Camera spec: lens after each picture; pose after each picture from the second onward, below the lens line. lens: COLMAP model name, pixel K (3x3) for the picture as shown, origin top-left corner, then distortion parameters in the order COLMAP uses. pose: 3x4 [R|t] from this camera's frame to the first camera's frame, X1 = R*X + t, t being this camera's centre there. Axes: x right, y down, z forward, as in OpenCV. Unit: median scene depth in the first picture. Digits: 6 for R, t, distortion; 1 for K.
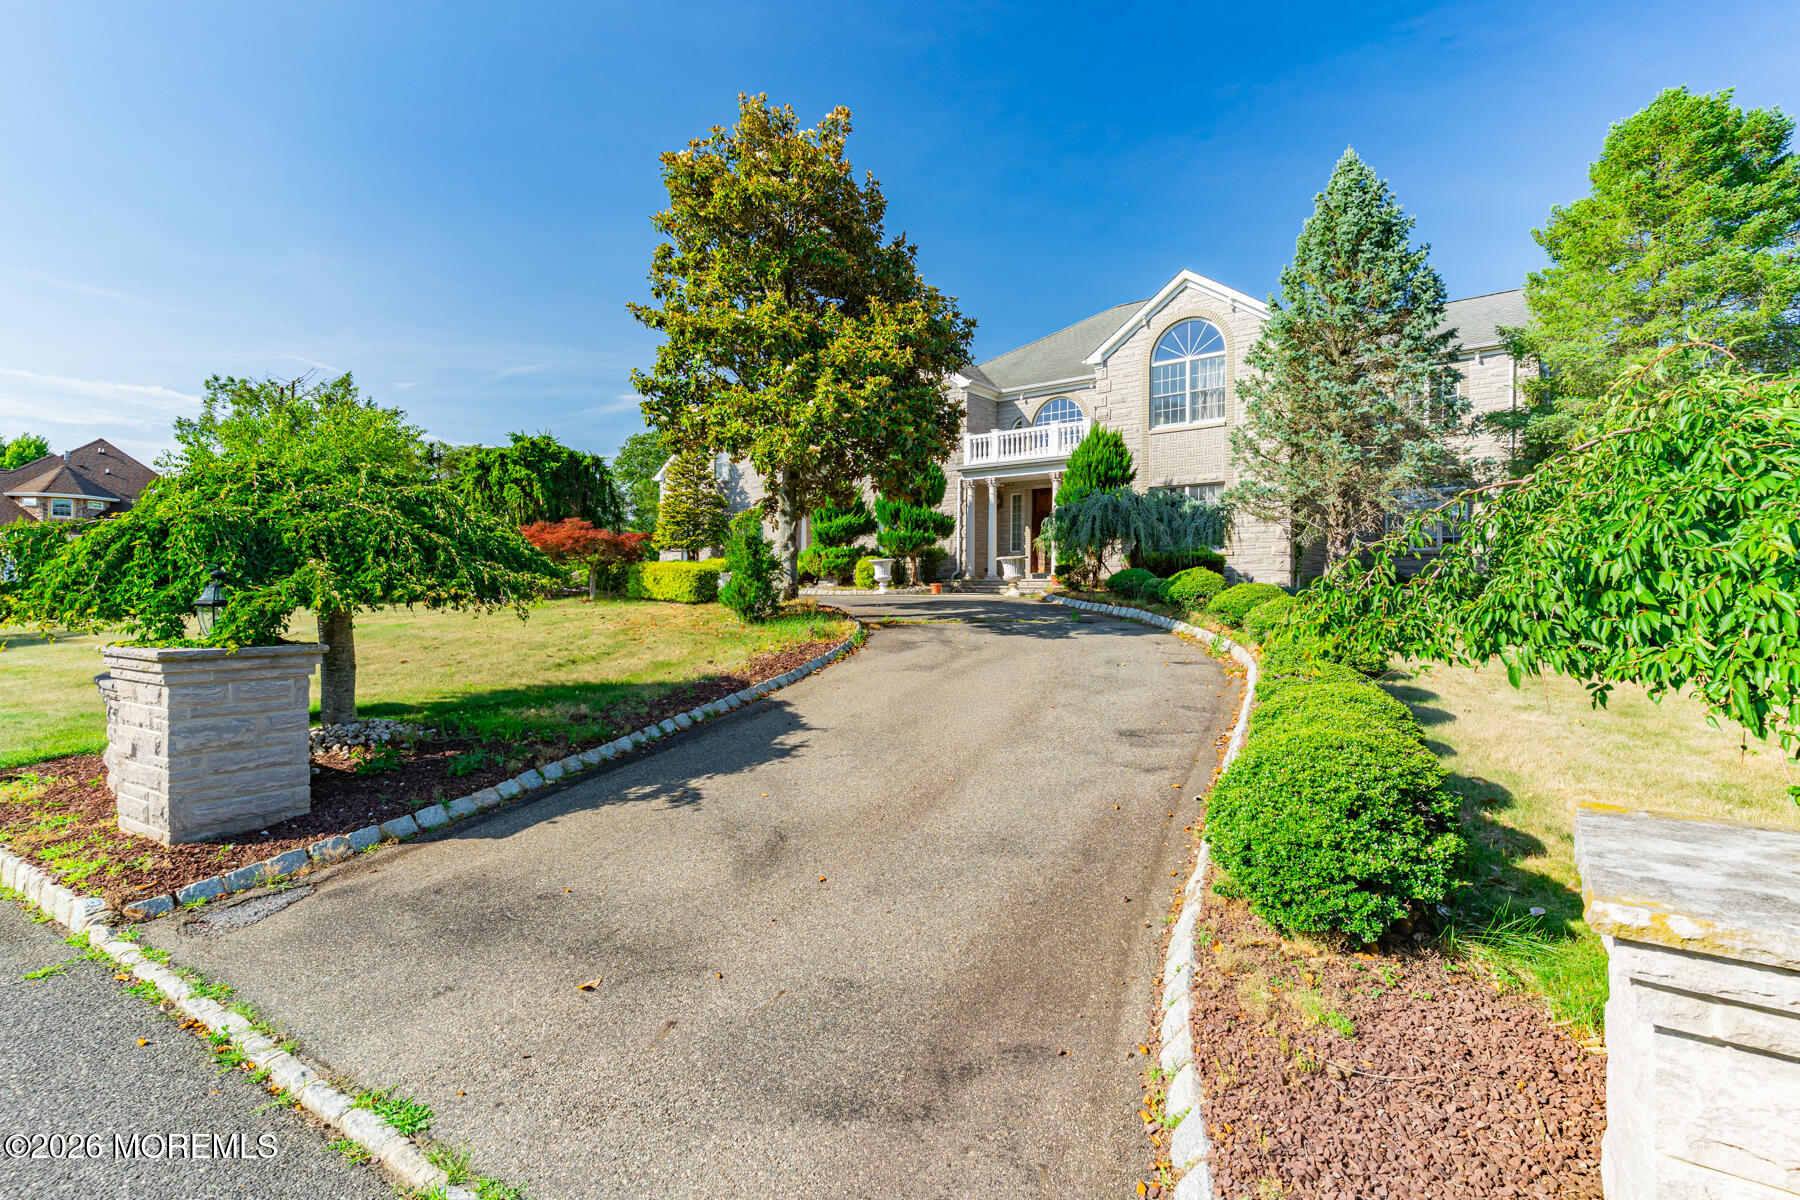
lens RADIAL K [[858.8, 0, 900.0], [0, 858.8, 600.0], [0, 0, 1]] dist [0.000629, 0.000617]
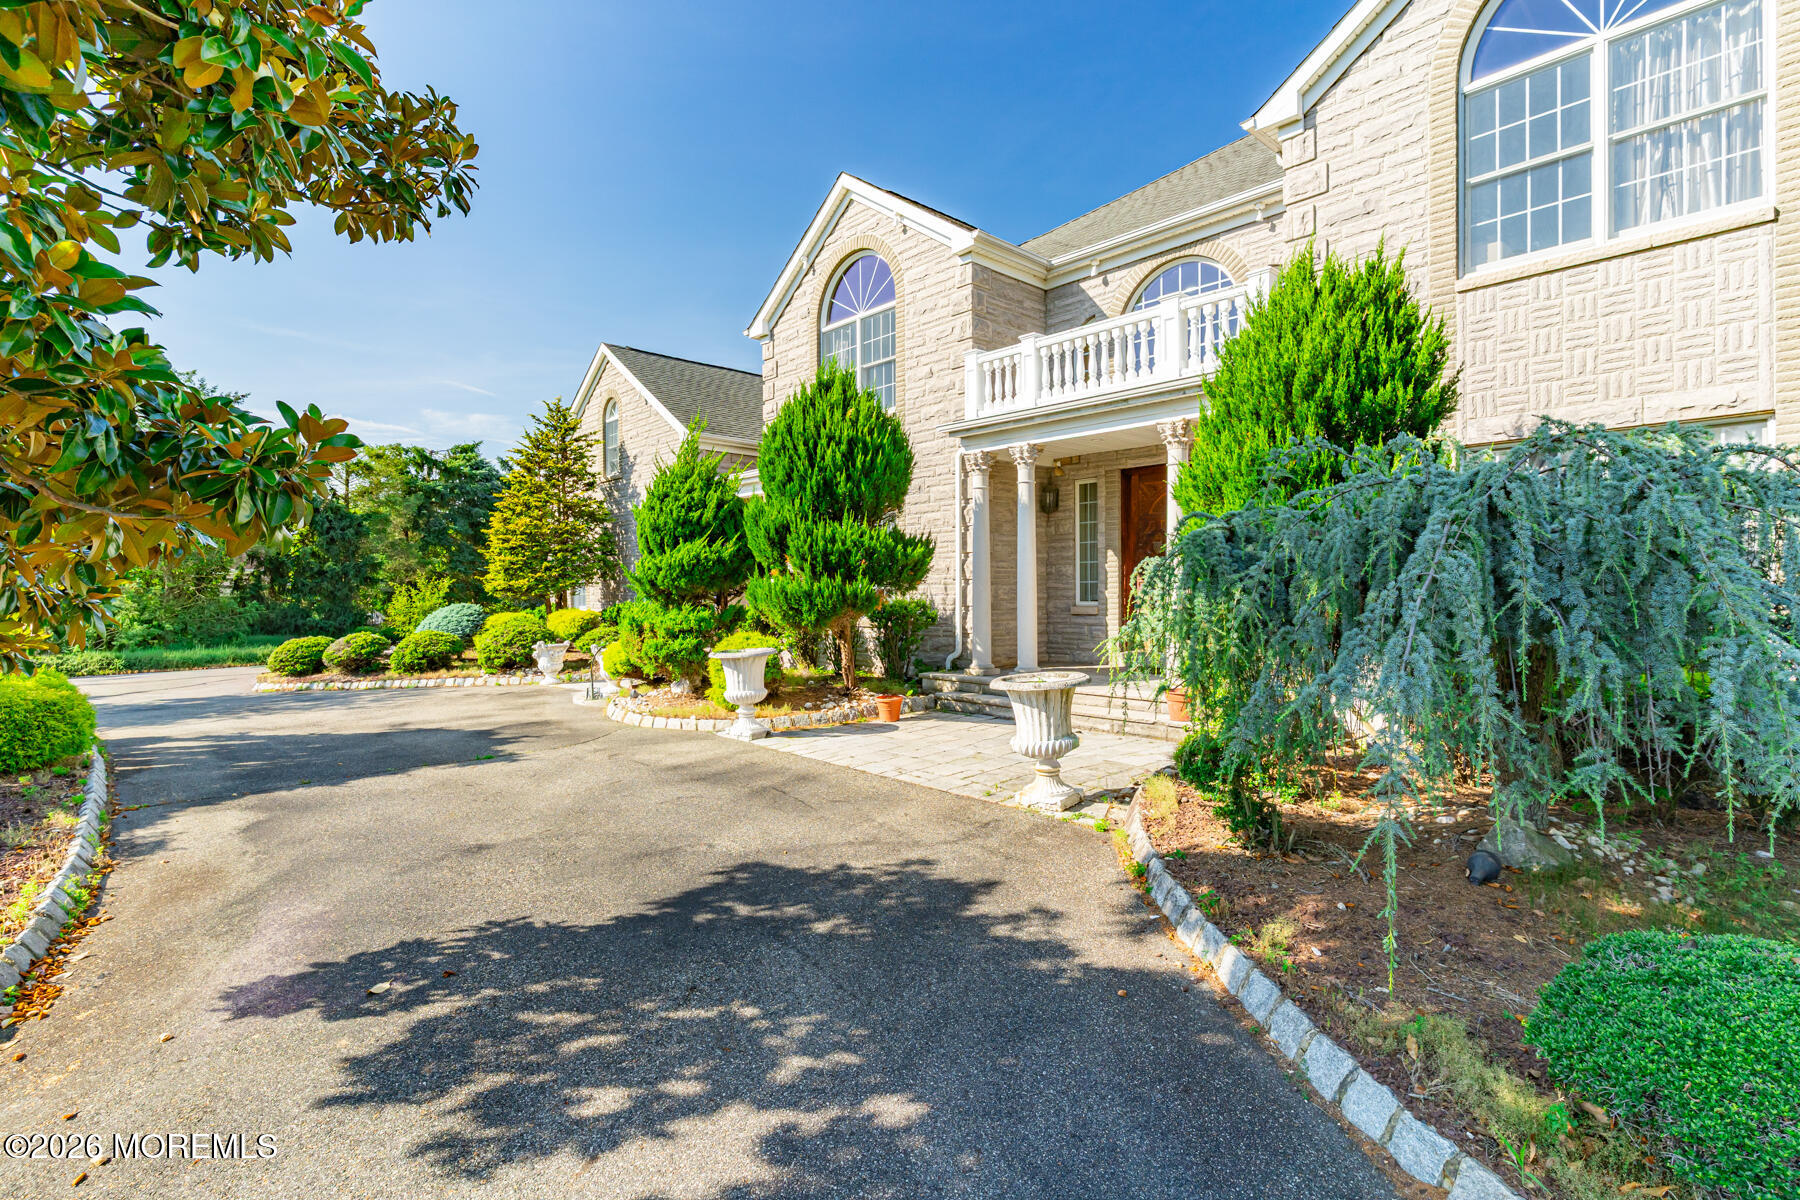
lens RADIAL K [[858.8, 0, 900.0], [0, 858.8, 600.0], [0, 0, 1]] dist [0.000629, 0.000617]
pose [[0.992087, -0.016860, -0.124415, 0.104218], [0.017590, 0.999834, 0.004769, -0.071256], [0.124314, -0.006920, 0.992219, 0.595380]]
